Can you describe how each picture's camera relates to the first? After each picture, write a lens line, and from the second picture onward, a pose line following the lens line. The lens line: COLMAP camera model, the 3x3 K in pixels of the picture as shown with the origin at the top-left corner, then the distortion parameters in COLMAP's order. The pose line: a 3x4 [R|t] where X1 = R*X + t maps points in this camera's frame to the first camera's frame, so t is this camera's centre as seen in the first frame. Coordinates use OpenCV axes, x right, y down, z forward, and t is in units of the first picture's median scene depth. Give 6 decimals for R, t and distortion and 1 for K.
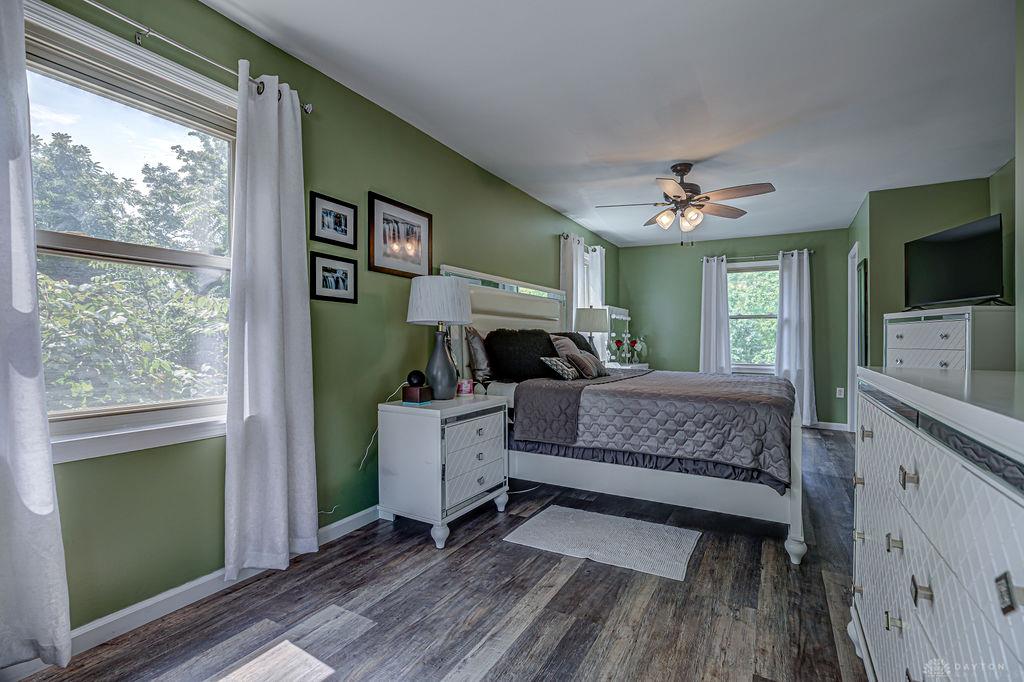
lens RADIAL K [[466.6, 0, 517.3], [0, 466.6, 343.2], [0, 0, 1]] dist [-0.004262, 0.000564]
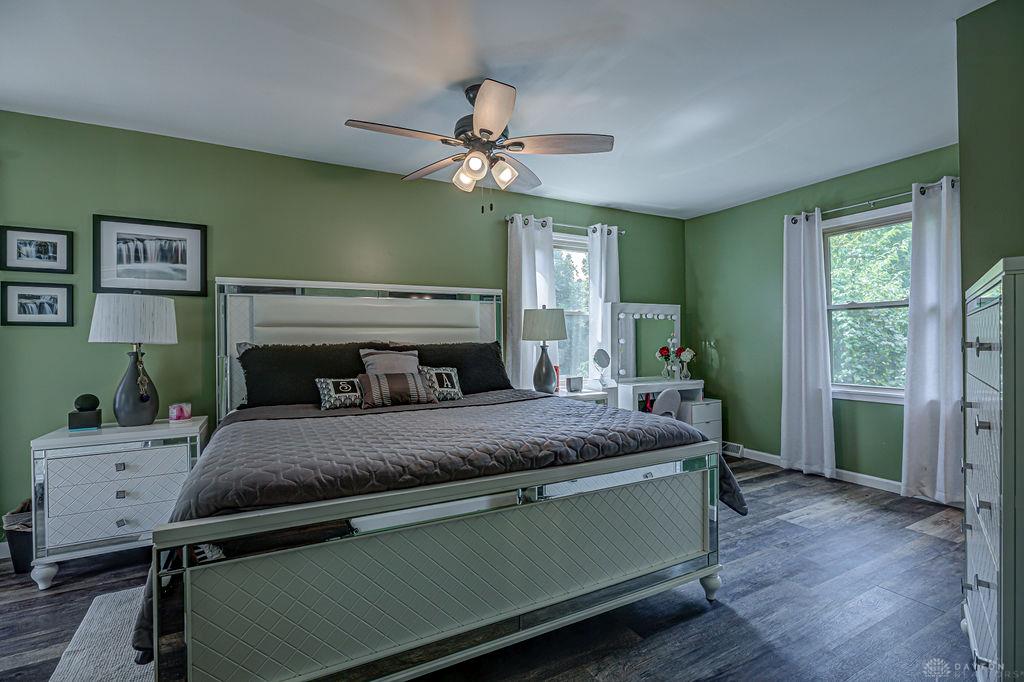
lens RADIAL K [[466.6, 0, 513.8], [0, 466.6, 342.8], [0, 0, 1]] dist [-0.004262, 0.000564]
pose [[0.851942, -0.014533, -0.523435, 0.985053], [0.013371, 0.999893, -0.005998, -0.028972], [0.523466, -0.001888, 0.852045, 0.617278]]
